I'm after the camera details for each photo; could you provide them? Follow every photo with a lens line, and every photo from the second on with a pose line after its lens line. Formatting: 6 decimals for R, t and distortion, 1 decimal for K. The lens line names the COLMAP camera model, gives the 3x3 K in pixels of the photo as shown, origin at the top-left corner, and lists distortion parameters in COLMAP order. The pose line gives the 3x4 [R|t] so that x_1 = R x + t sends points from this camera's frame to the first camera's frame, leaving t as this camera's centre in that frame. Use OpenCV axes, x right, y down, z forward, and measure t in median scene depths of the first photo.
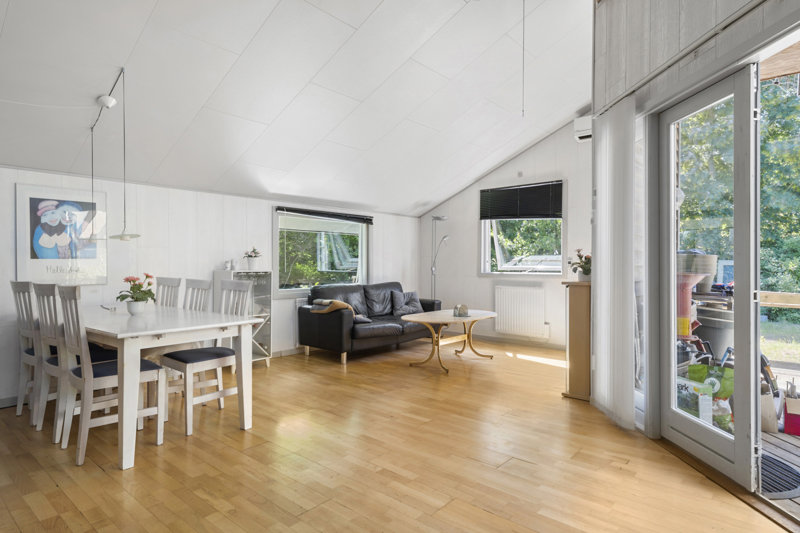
lens RADIAL K [[460.7, 0, 400.0], [0, 460.7, 266.5], [0, 0, 1]] dist [0.001539, 0.000570]
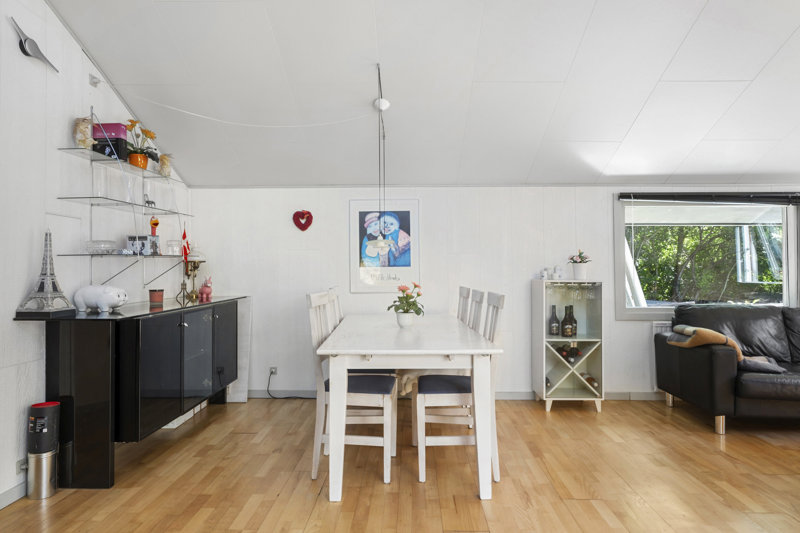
lens RADIAL K [[488.0, 0, 400.0], [0, 488.0, 266.5], [0, 0, 1]] dist [0.003248, 0.000952]
pose [[0.635505, -0.007801, -0.772057, 0.104808], [-0.004514, 0.999894, -0.013819, -0.001946], [0.772083, 0.012267, 0.635403, 0.228968]]
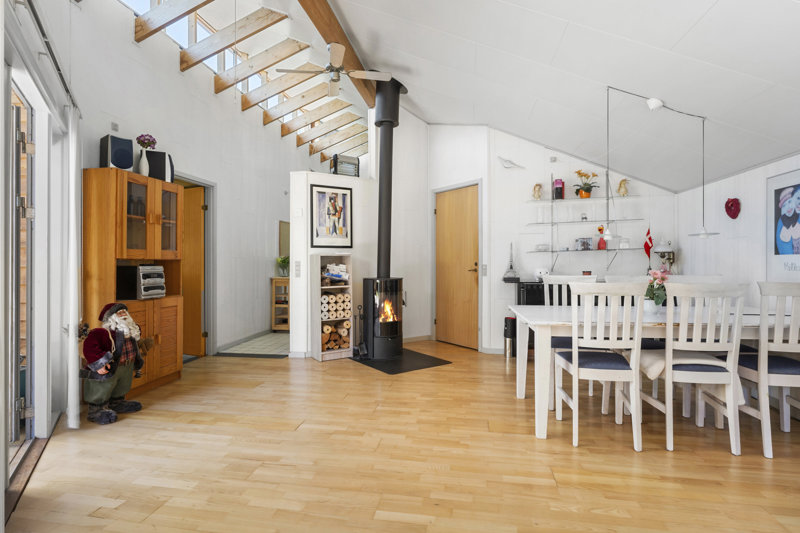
lens RADIAL K [[414.0, 0, 398.8], [0, 414.0, 260.6], [0, 0, 1]] dist [-0.000747, -0.000099]
pose [[-0.861954, 0.004080, -0.506971, 0.194349], [0.000959, 0.999979, 0.006418, -0.007437], [0.506986, 0.005046, -0.861939, 0.904549]]
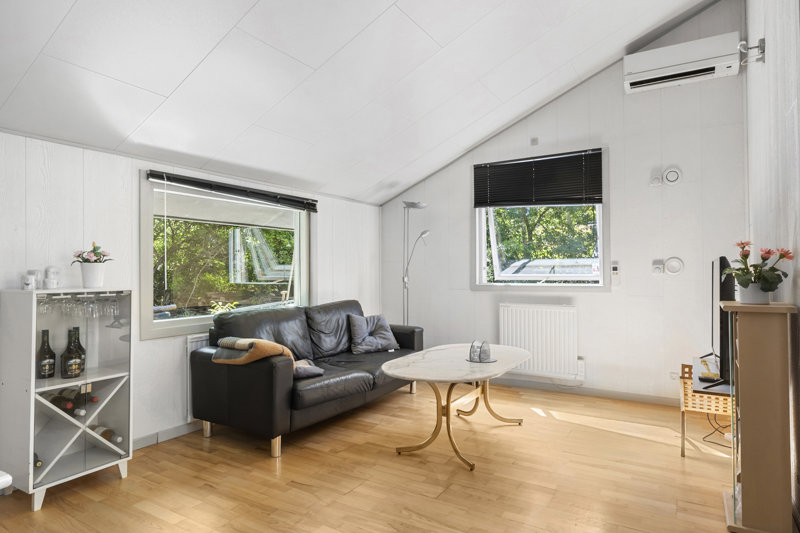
lens RADIAL K [[468.0, 0, 400.0], [0, 468.0, 259.9], [0, 0, 1]] dist [0.002055, 0.001135]
pose [[0.986176, -0.005852, 0.165600, -0.062165], [0.010943, 0.999495, -0.029843, -0.003748], [-0.165342, 0.031243, 0.985741, 0.386684]]
